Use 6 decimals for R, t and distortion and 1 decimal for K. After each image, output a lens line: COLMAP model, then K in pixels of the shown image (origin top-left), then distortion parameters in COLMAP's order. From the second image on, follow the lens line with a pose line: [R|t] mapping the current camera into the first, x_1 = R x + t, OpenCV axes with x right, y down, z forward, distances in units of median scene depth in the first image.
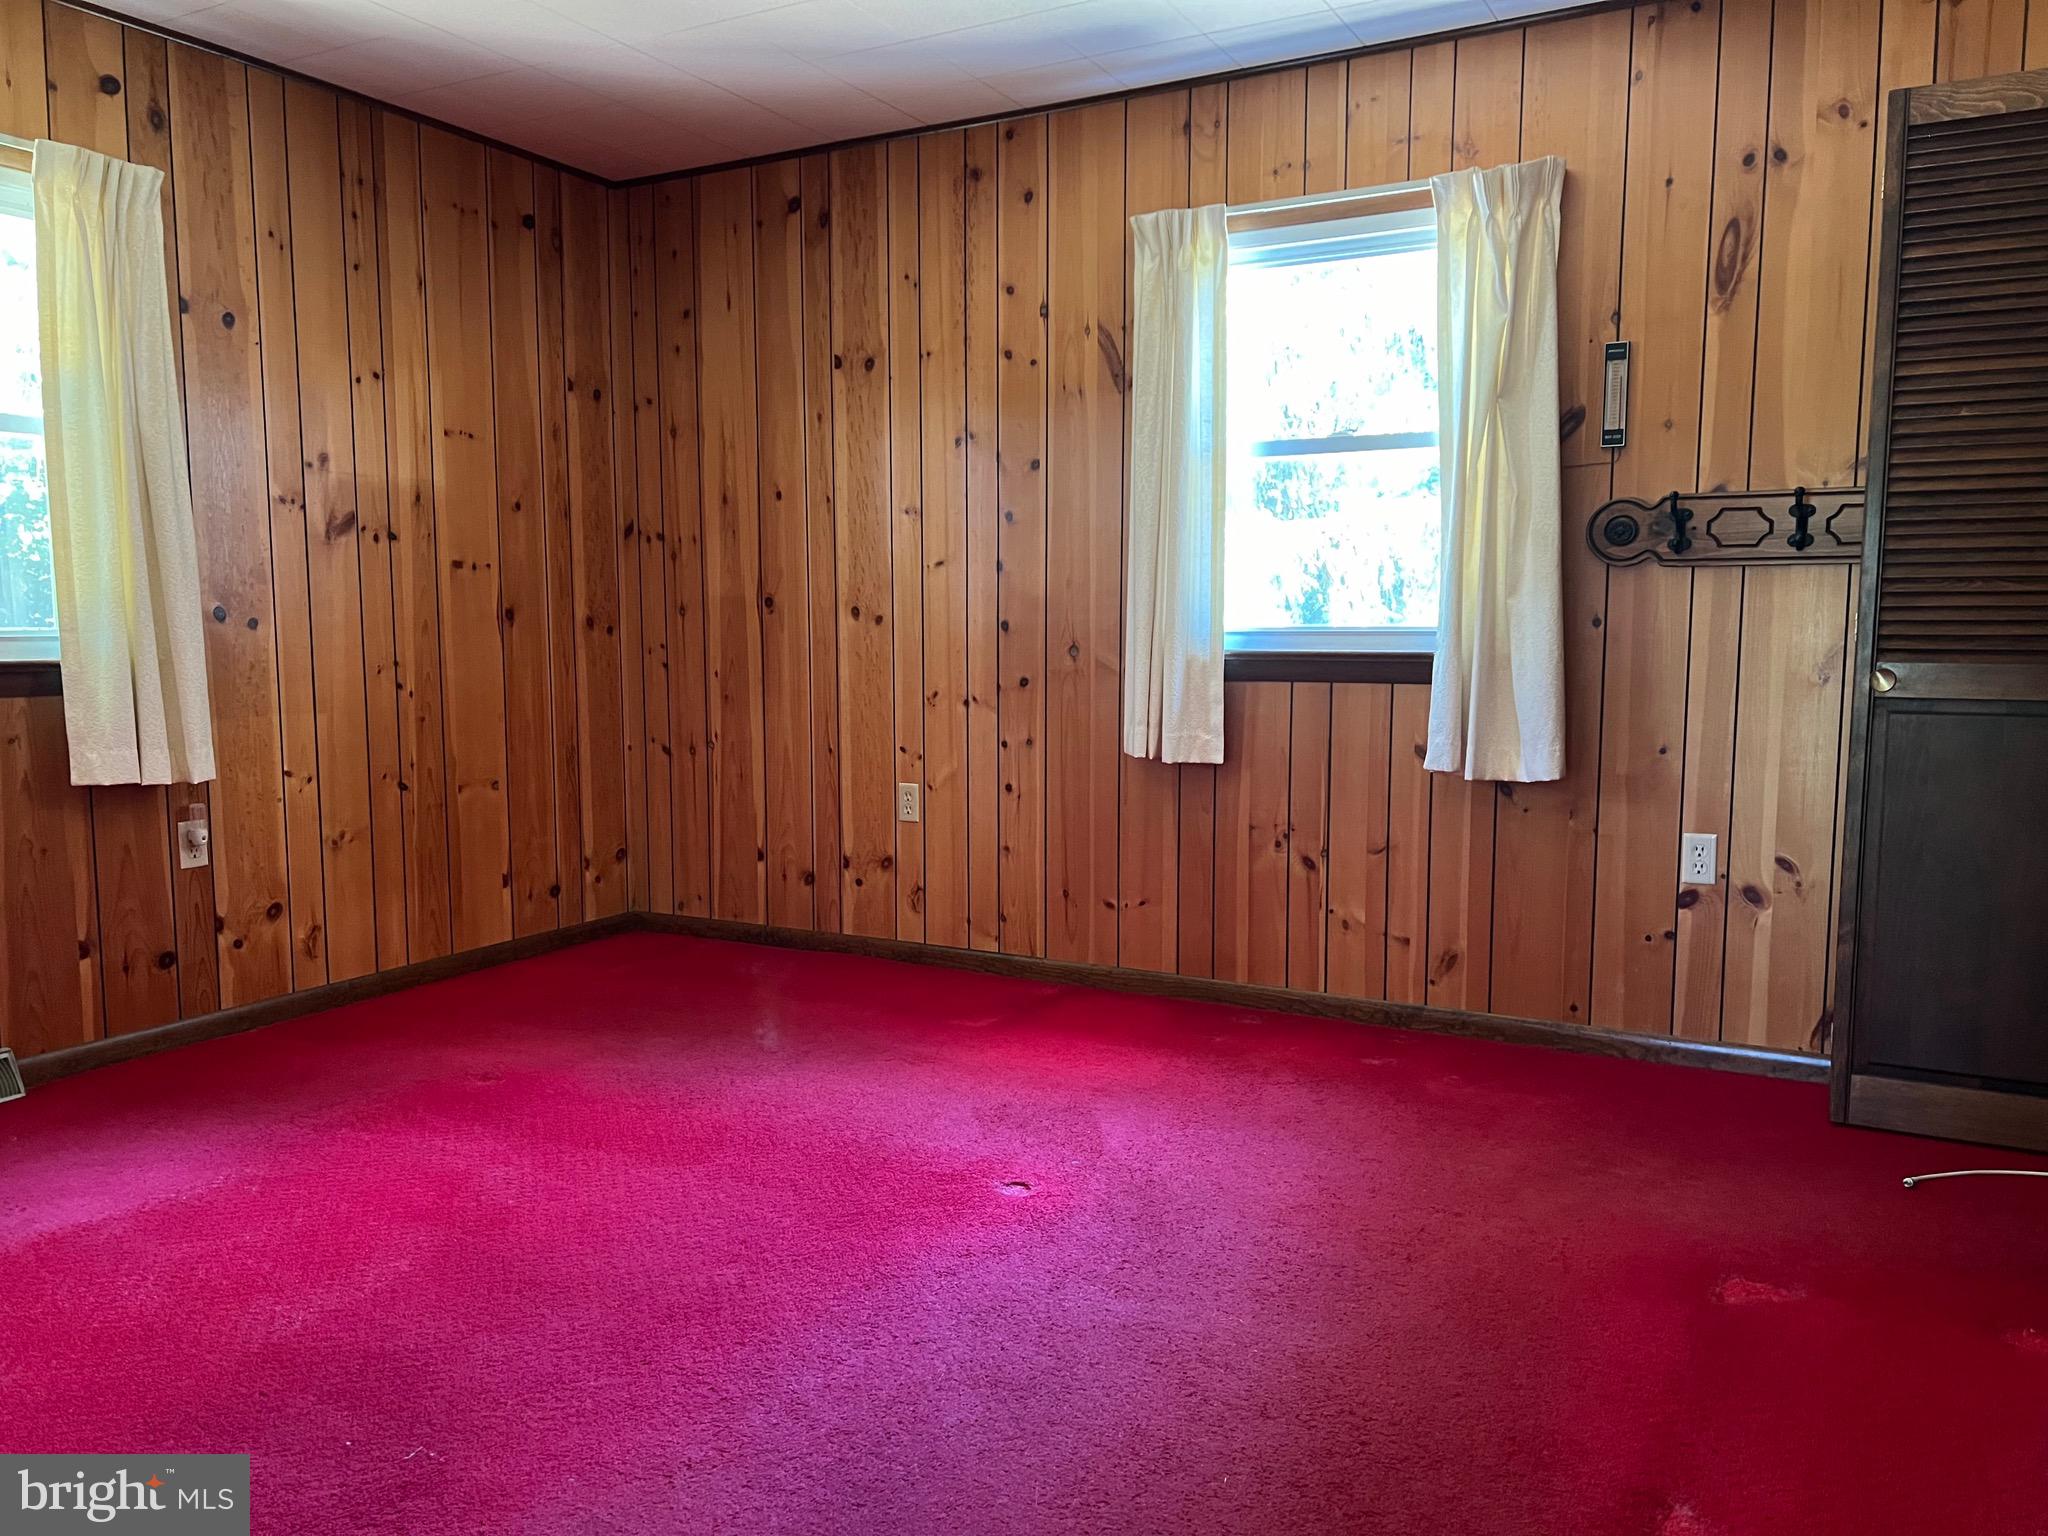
lens RADIAL K [[1540.4, 0, 1034.0], [0, 1540.4, 773.4], [0, 0, 1]] dist [0.044587, -0.051724]
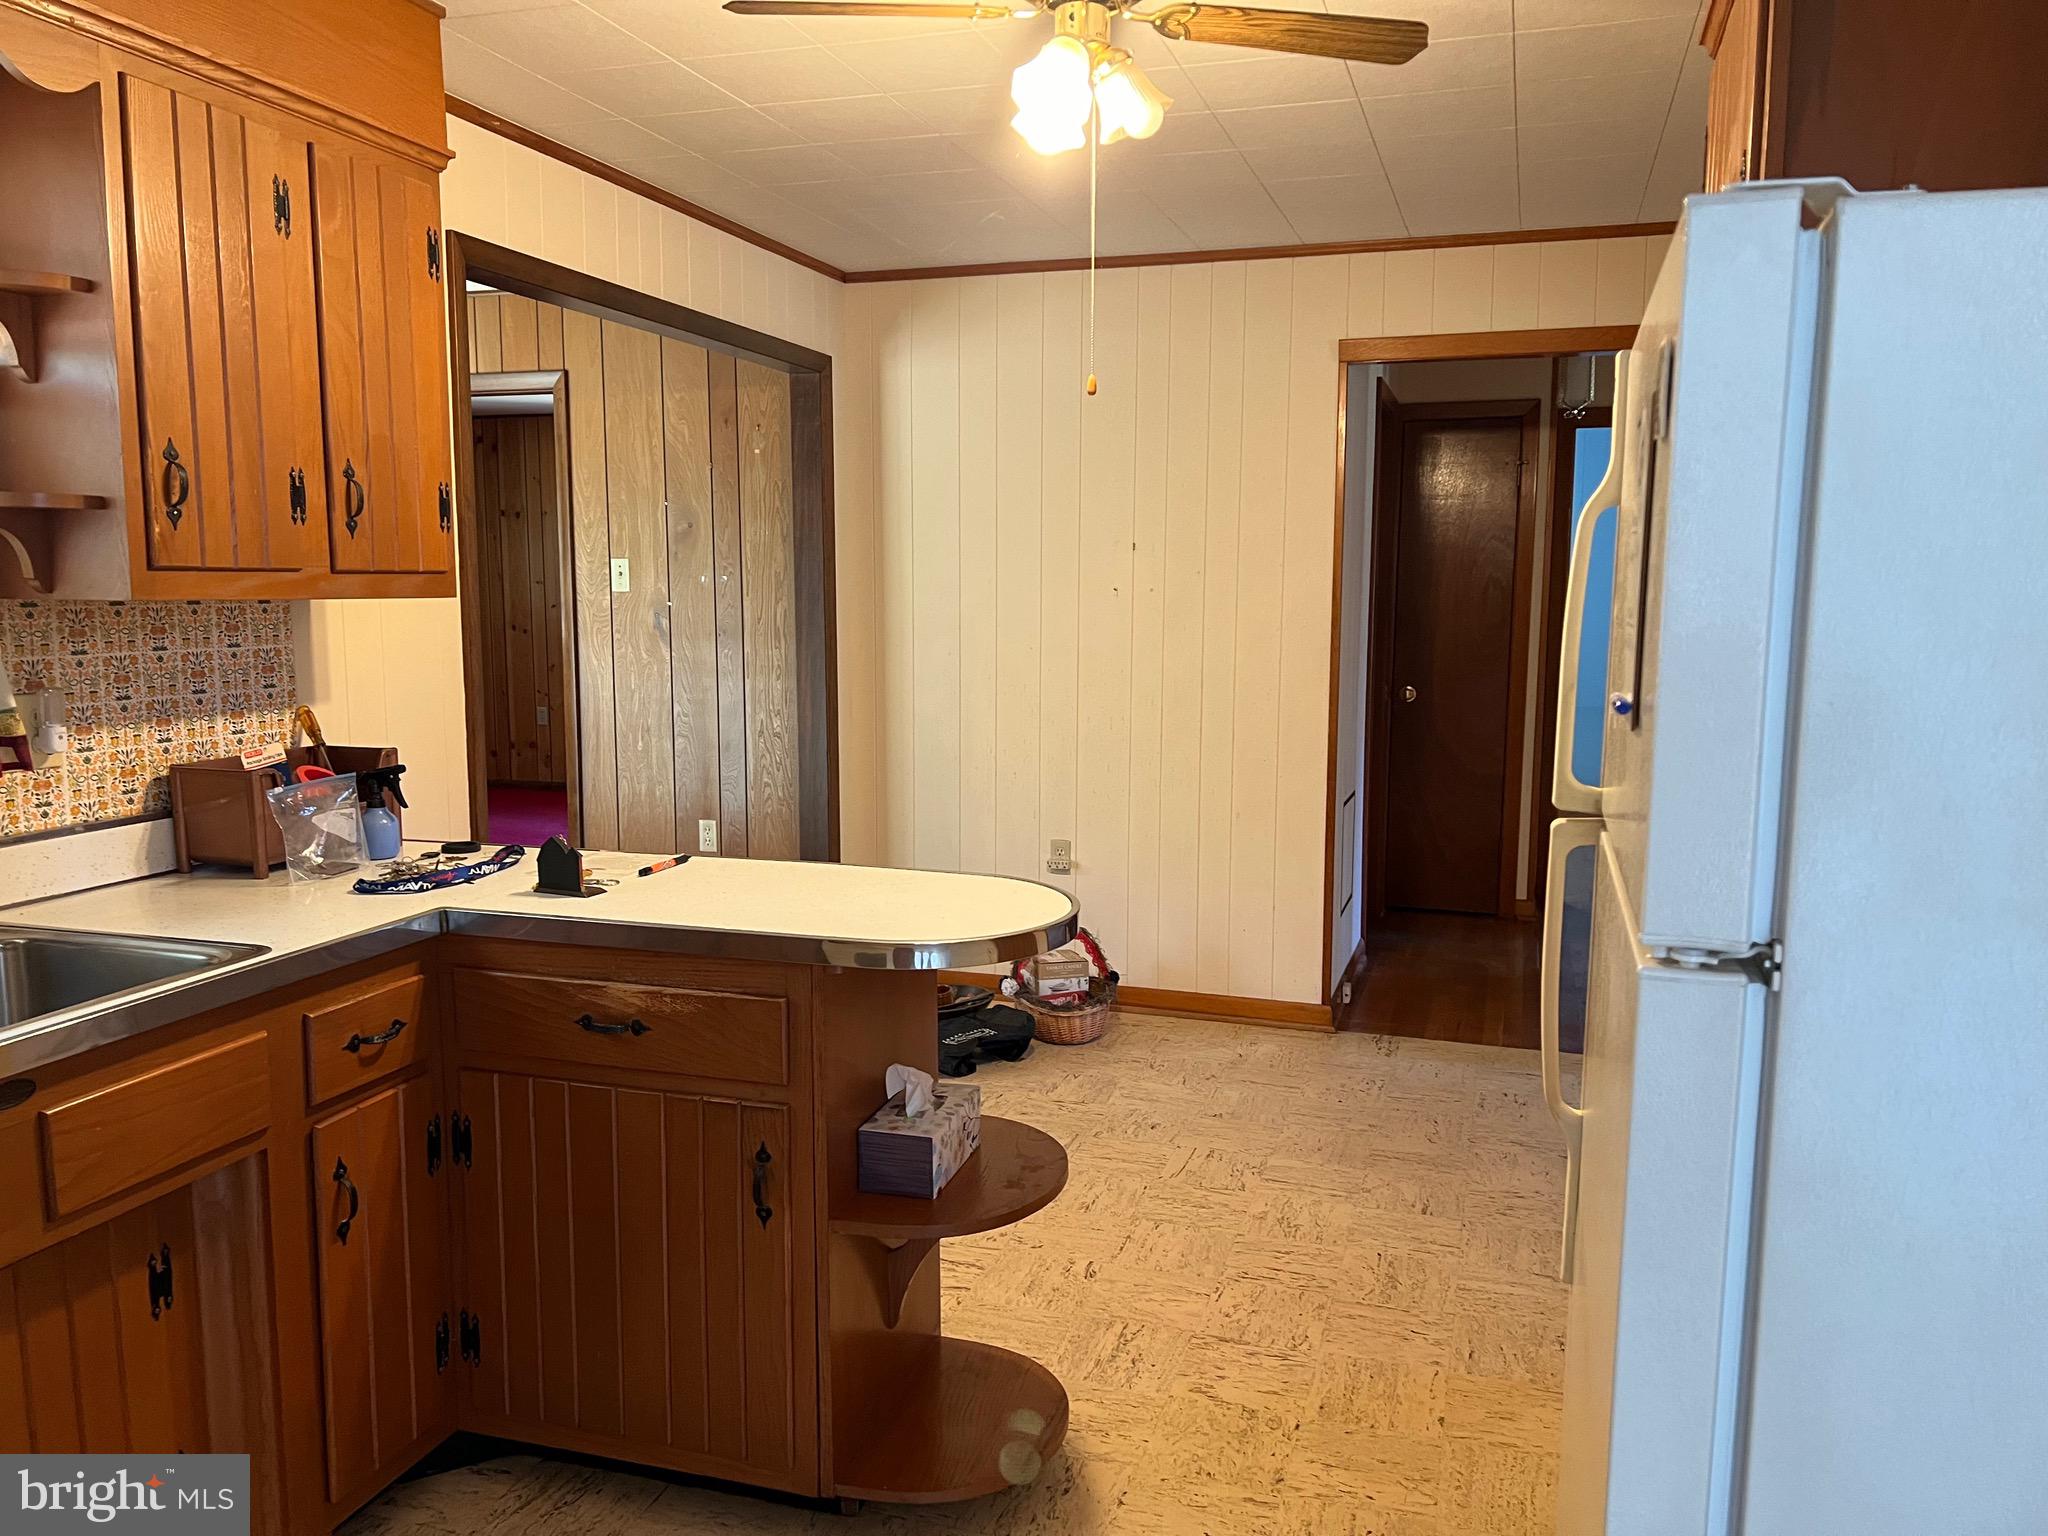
lens RADIAL K [[1540.4, 0, 1034.0], [0, 1540.4, 773.4], [0, 0, 1]] dist [0.044587, -0.051724]
pose [[0.980109, -0.018415, 0.197603, 0.174864], [0.013688, 0.999587, 0.025261, 0.057553], [-0.197987, -0.022054, 0.979957, -1.340993]]
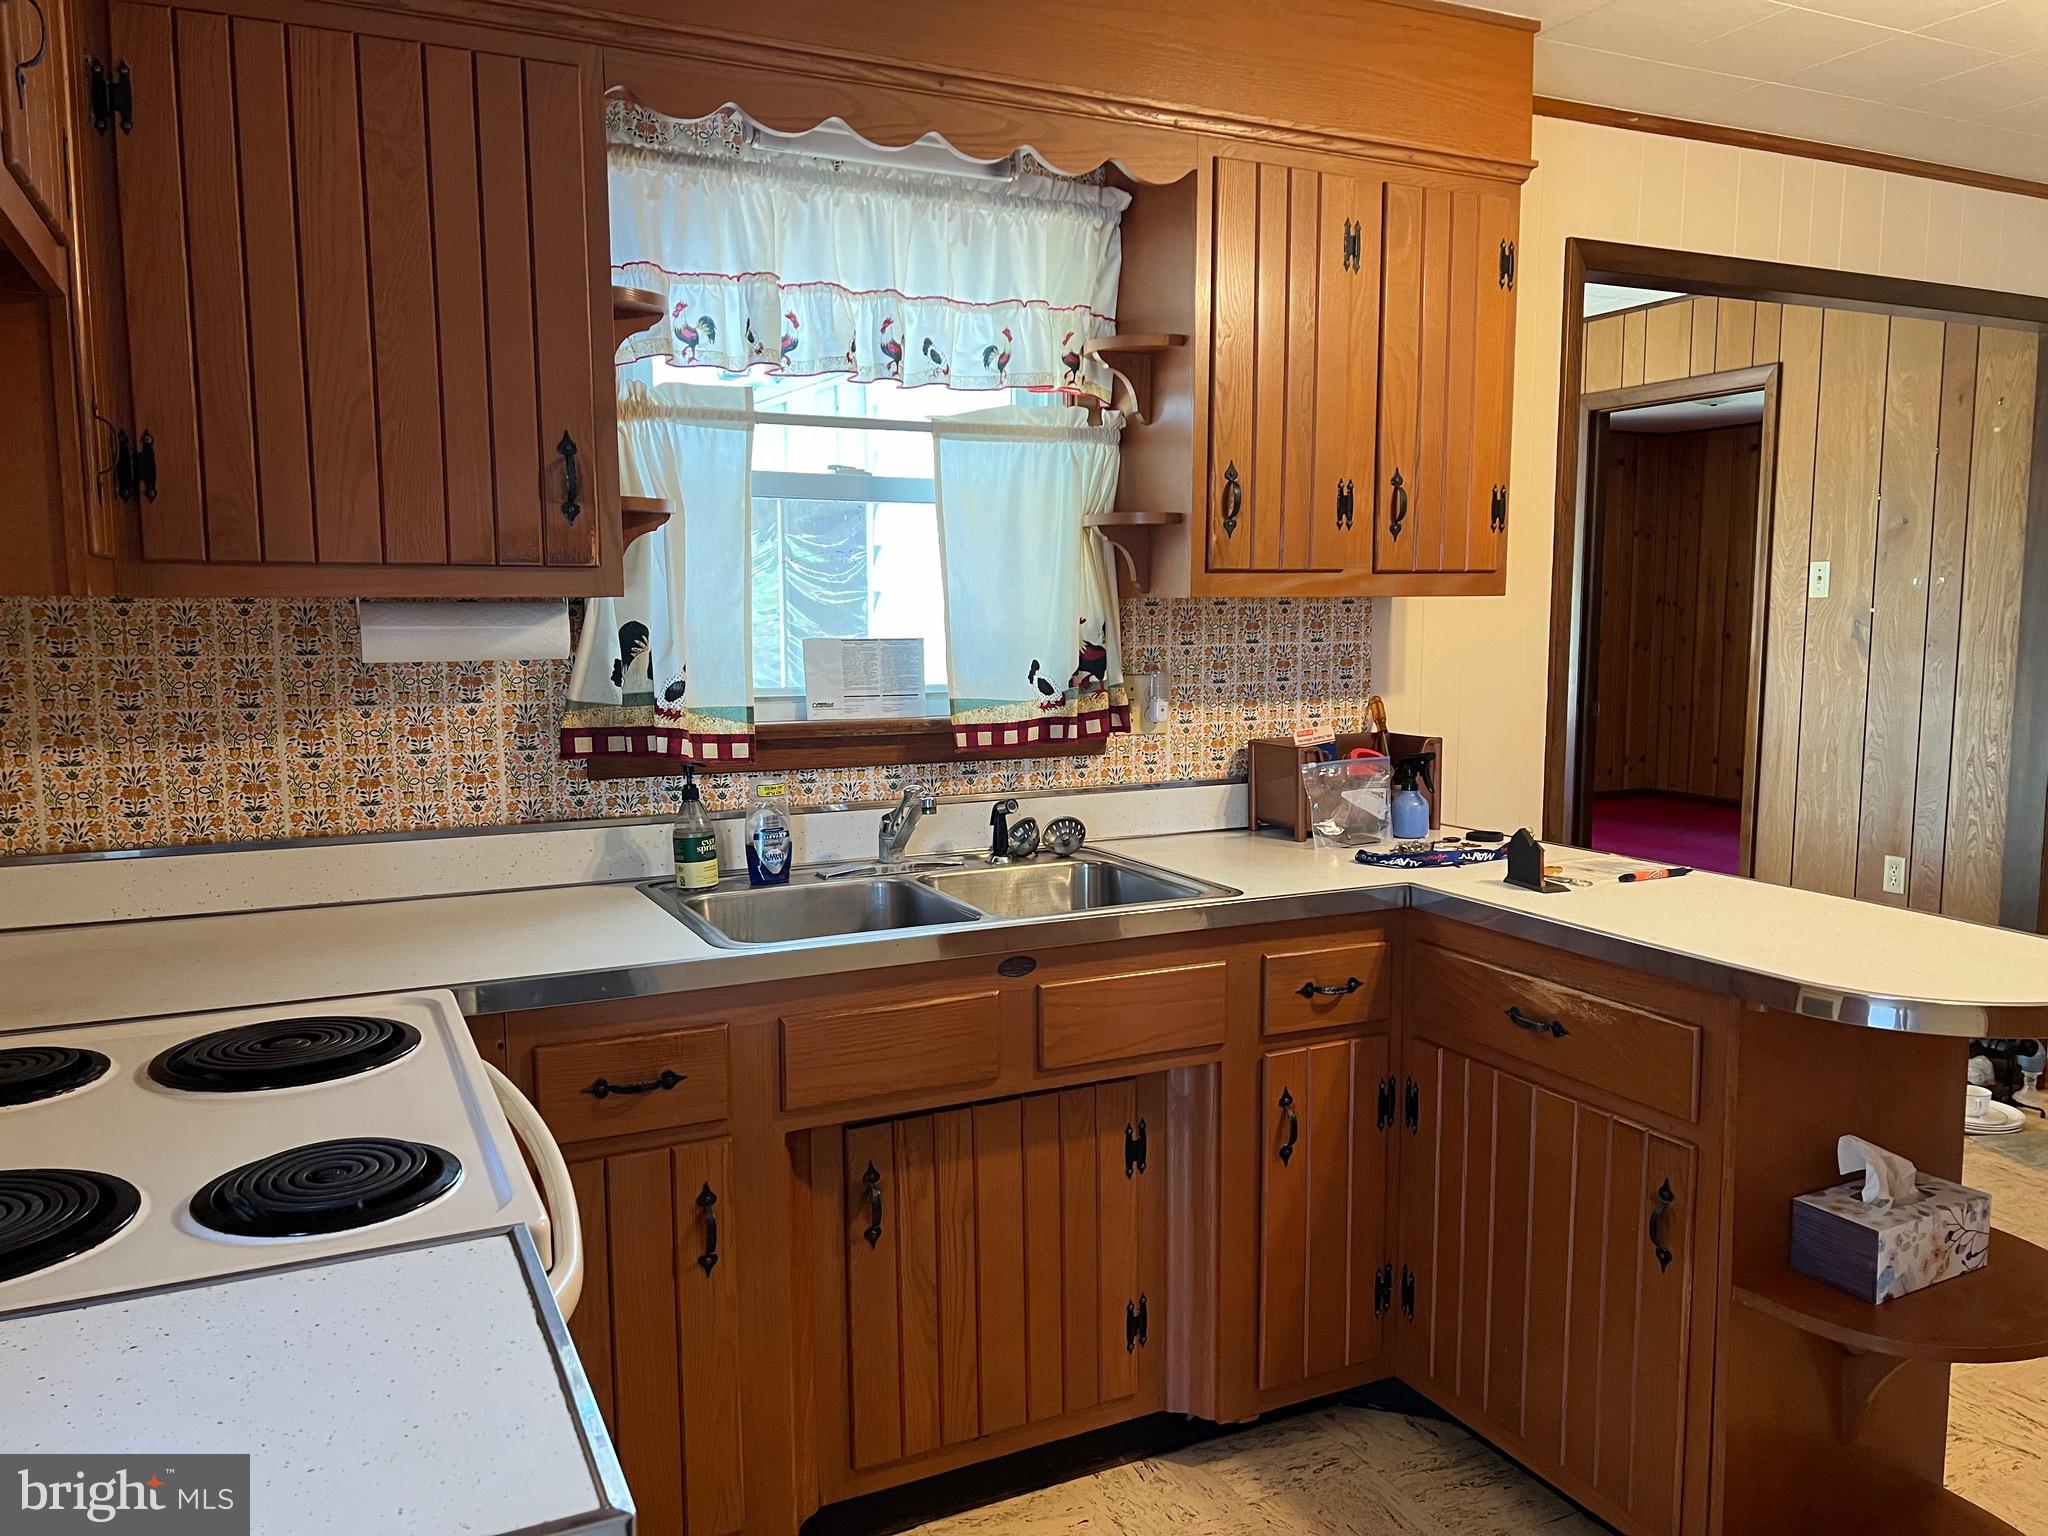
lens RADIAL K [[1525.6, 0, 1031.6], [0, 1525.6, 794.8], [0, 0, 1]] dist [0.072404, -0.124204]
pose [[0.805127, 0.069162, -0.589057, 0.331044], [-0.054696, 0.997604, 0.042371, 0.068140], [0.590576, -0.001895, 0.806980, -1.306848]]
